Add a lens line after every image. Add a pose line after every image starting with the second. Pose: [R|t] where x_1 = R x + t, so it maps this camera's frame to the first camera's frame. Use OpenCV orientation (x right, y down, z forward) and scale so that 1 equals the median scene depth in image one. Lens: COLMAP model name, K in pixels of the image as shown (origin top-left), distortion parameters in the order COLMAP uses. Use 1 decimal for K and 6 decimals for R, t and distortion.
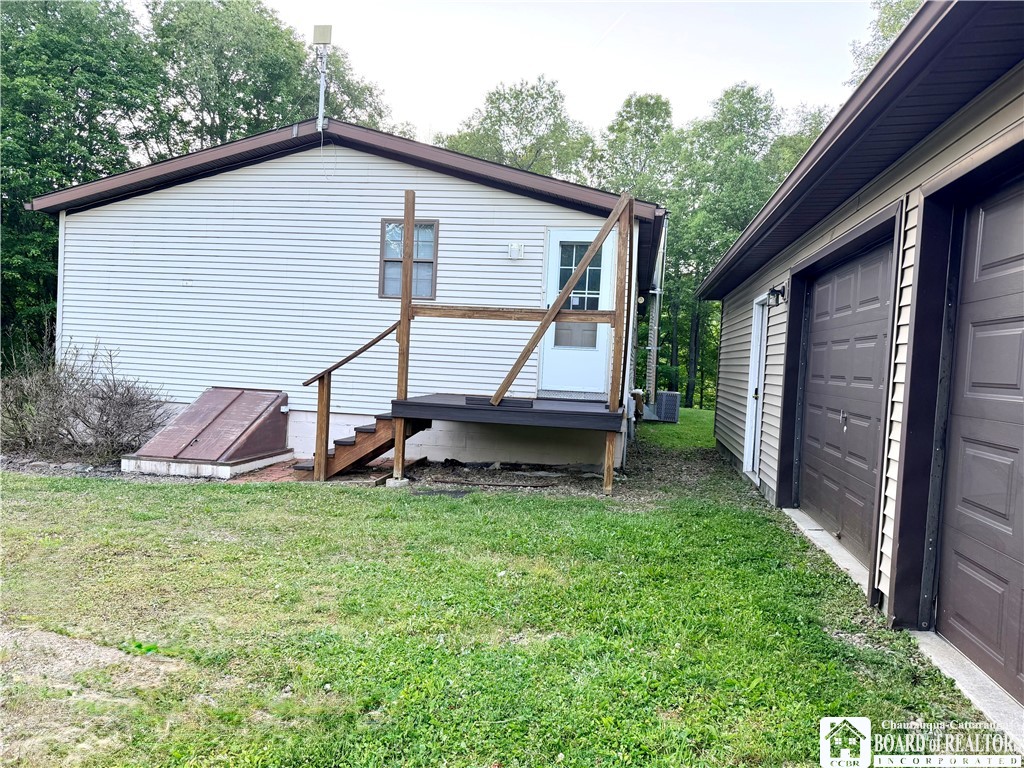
lens RADIAL K [[696.8, 0, 512.0], [0, 696.8, 385.2], [0, 0, 1]] dist [0.043389, -0.011277]
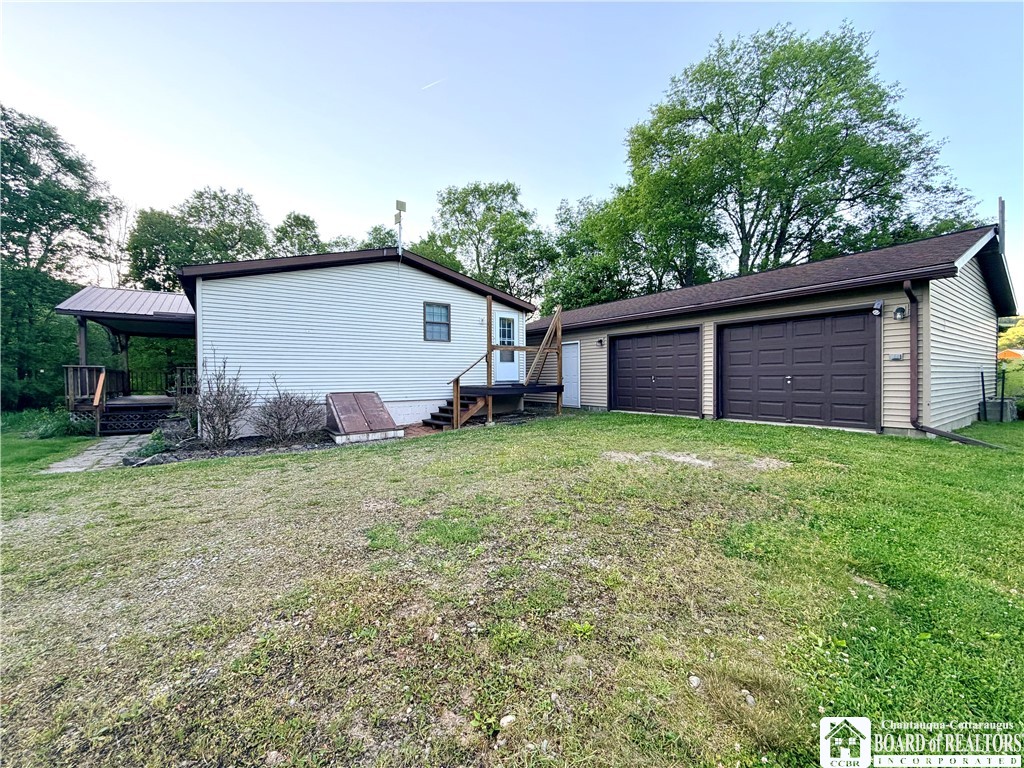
lens RADIAL K [[409.4, 0, 509.8], [0, 409.4, 381.4], [0, 0, 1]] dist [-0.001767, 0.000985]
pose [[0.701967, -0.064925, 0.709244, -0.900815], [0.077423, 0.996891, 0.014627, -0.008291], [-0.707988, 0.044644, 0.704812, 0.010997]]
